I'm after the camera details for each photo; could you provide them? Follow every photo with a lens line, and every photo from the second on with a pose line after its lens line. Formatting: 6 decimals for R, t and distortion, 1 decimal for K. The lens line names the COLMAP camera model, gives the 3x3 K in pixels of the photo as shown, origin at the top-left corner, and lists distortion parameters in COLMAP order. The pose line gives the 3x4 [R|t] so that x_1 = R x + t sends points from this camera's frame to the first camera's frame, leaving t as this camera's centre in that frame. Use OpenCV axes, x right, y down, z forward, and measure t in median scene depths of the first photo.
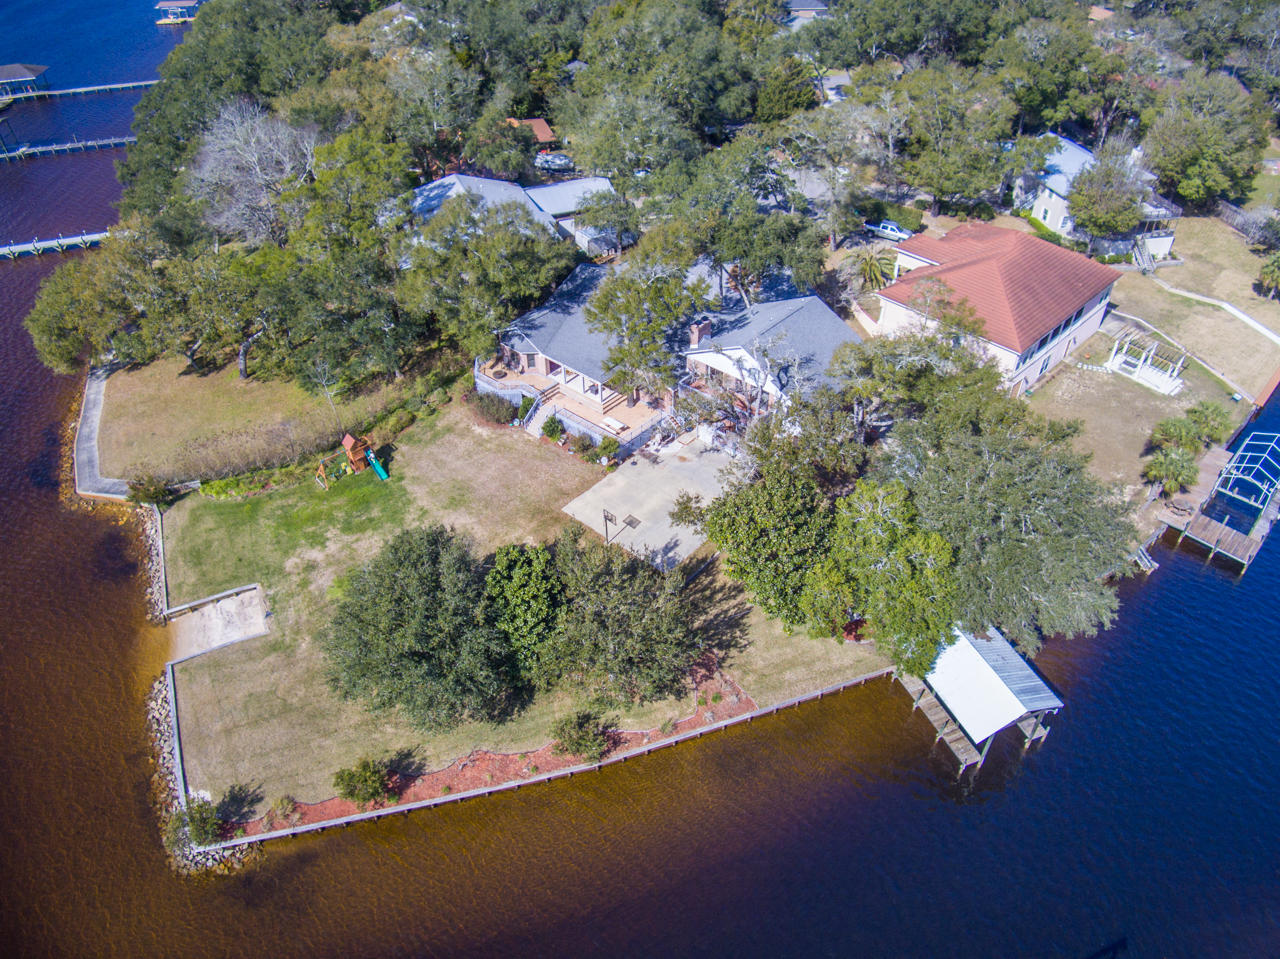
lens RADIAL K [[863.3, 0, 646.4], [0, 863.3, 476.6], [0, 0, 1]] dist [-0.087767, 0.014939]
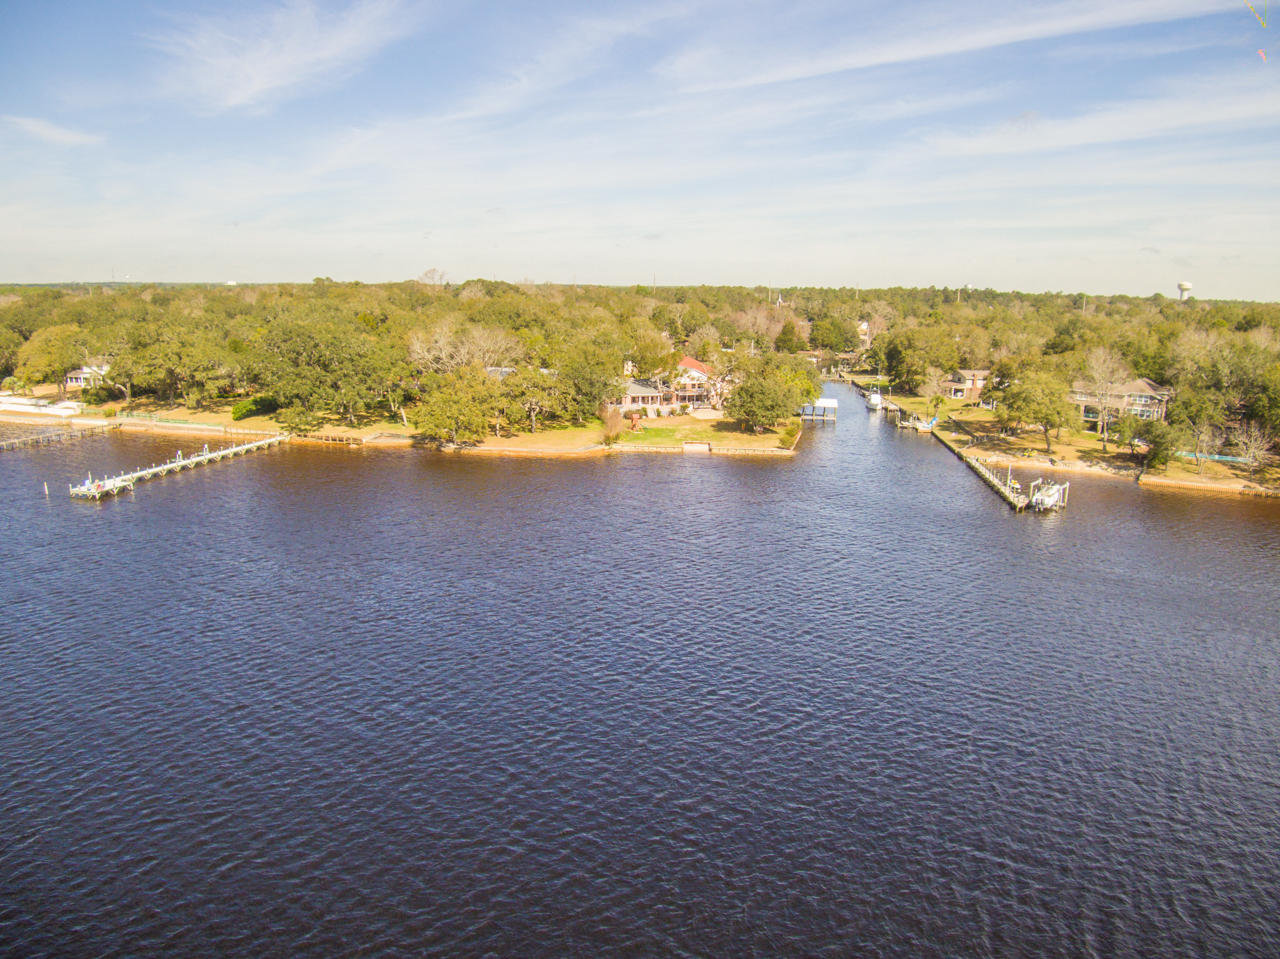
lens RADIAL K [[863.3, 0, 646.4], [0, 863.3, 476.6], [0, 0, 1]] dist [-0.087767, 0.014939]
pose [[0.489166, -0.166278, 0.856194, -2.294555], [0.537397, 0.830646, -0.145713, 0.443295], [-0.686965, 0.531394, 0.495681, -0.139422]]
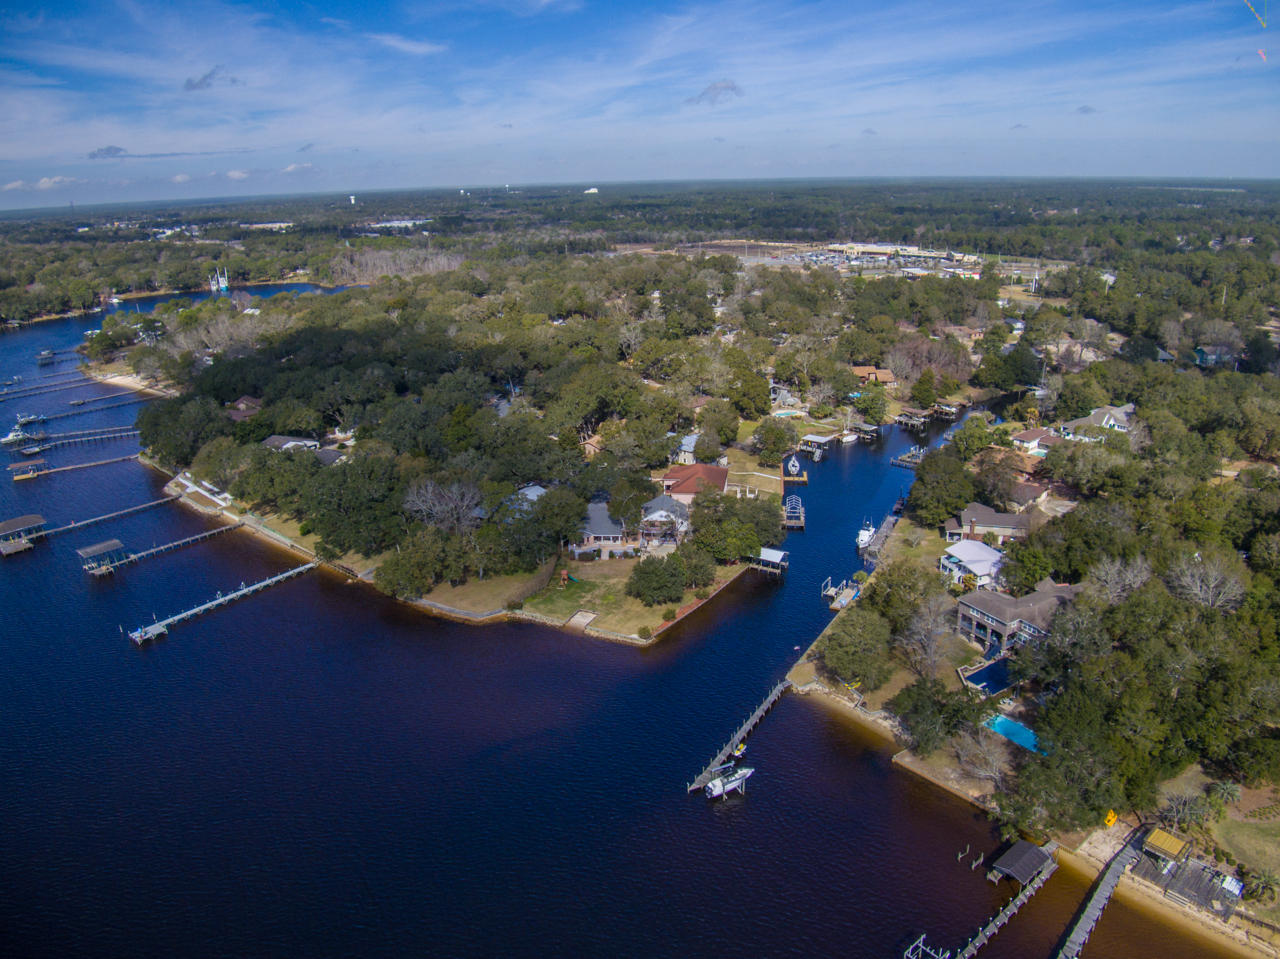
lens RADIAL K [[863.3, 0, 646.4], [0, 863.3, 476.6], [0, 0, 1]] dist [-0.087767, 0.014939]
pose [[0.797175, -0.209009, 0.566416, -1.590423], [0.396914, 0.888362, -0.230808, 0.424426], [-0.454942, 0.408813, 0.791138, -1.458396]]
